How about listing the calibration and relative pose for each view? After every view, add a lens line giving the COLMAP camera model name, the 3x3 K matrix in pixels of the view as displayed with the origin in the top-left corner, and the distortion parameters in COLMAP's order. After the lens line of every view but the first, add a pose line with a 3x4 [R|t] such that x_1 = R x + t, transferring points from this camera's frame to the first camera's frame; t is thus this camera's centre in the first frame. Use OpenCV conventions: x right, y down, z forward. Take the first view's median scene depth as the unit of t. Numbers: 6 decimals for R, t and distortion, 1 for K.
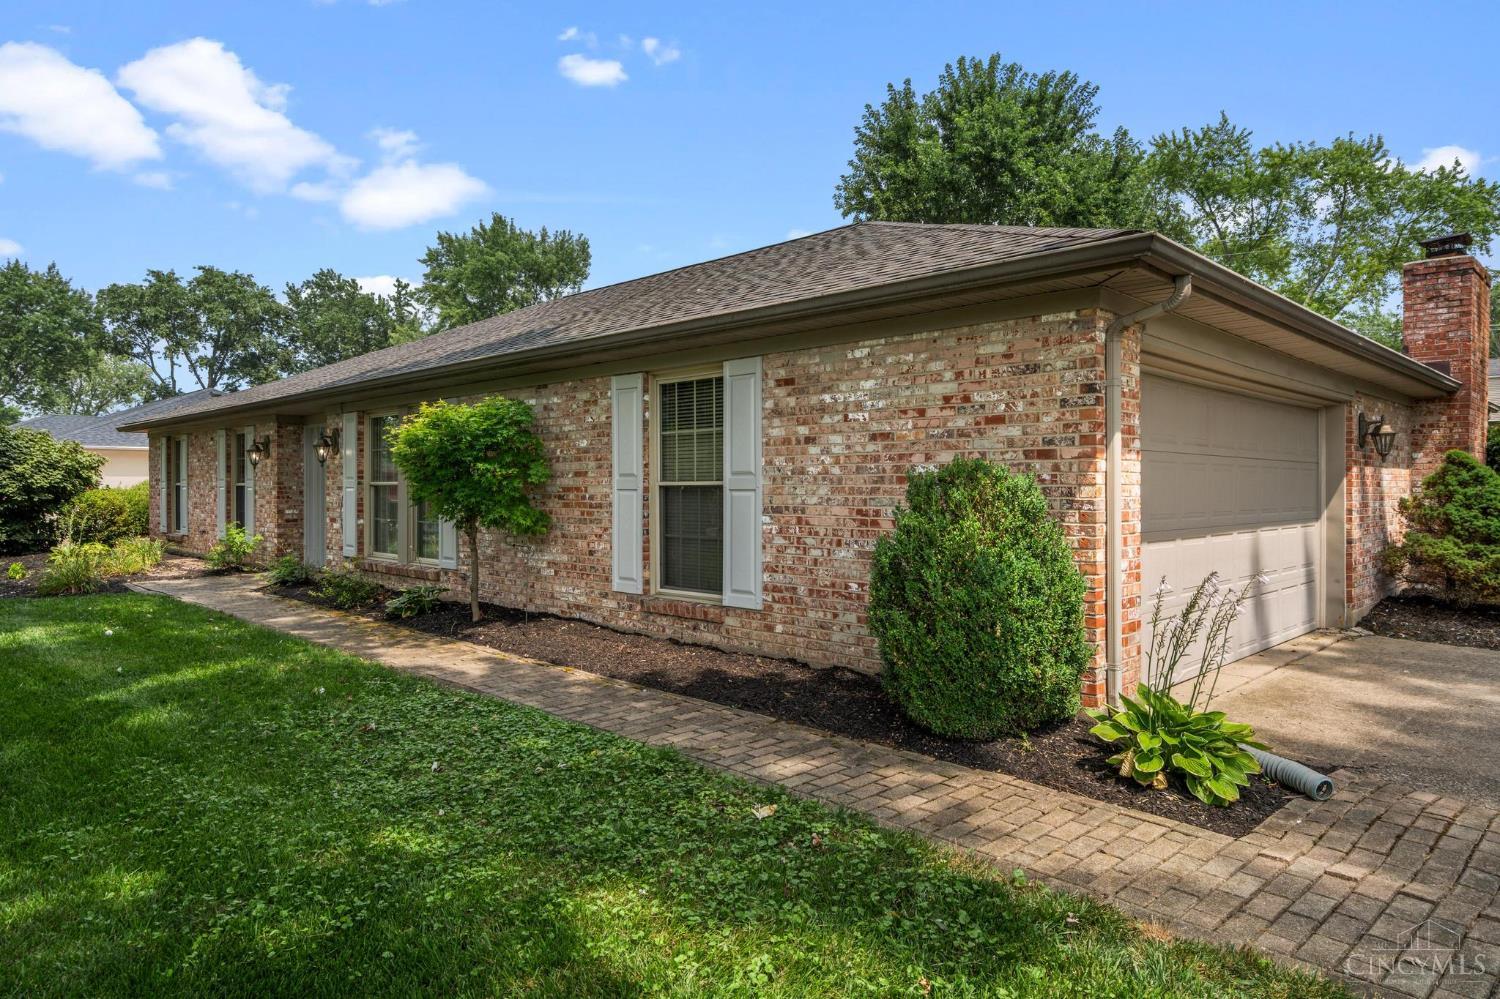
lens RADIAL K [[905.6, 0, 724.7], [0, 905.6, 498.0], [0, 0, 1]] dist [0.004227, -0.013858]
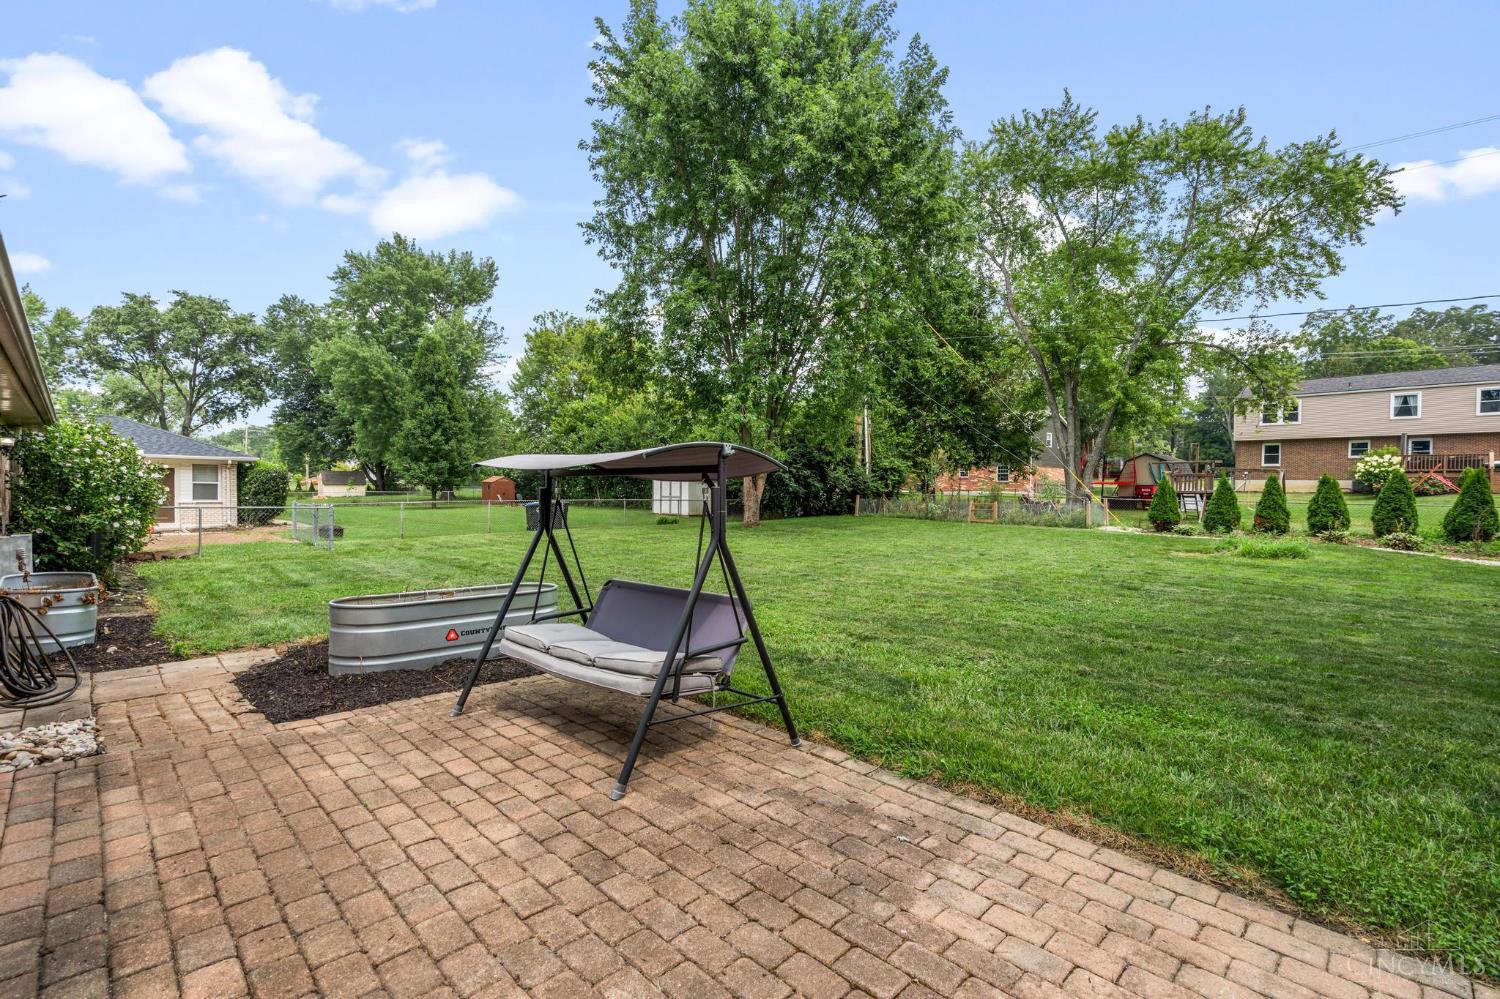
lens RADIAL K [[682.1, 0, 729.4], [0, 682.1, 505.1], [0, 0, 1]] dist [-0.004074, 0.000919]
pose [[0.999907, 0.011220, 0.007789, 0.286770], [-0.011282, 0.999905, 0.007952, -0.014332], [-0.007699, -0.008039, 0.999938, 0.426186]]
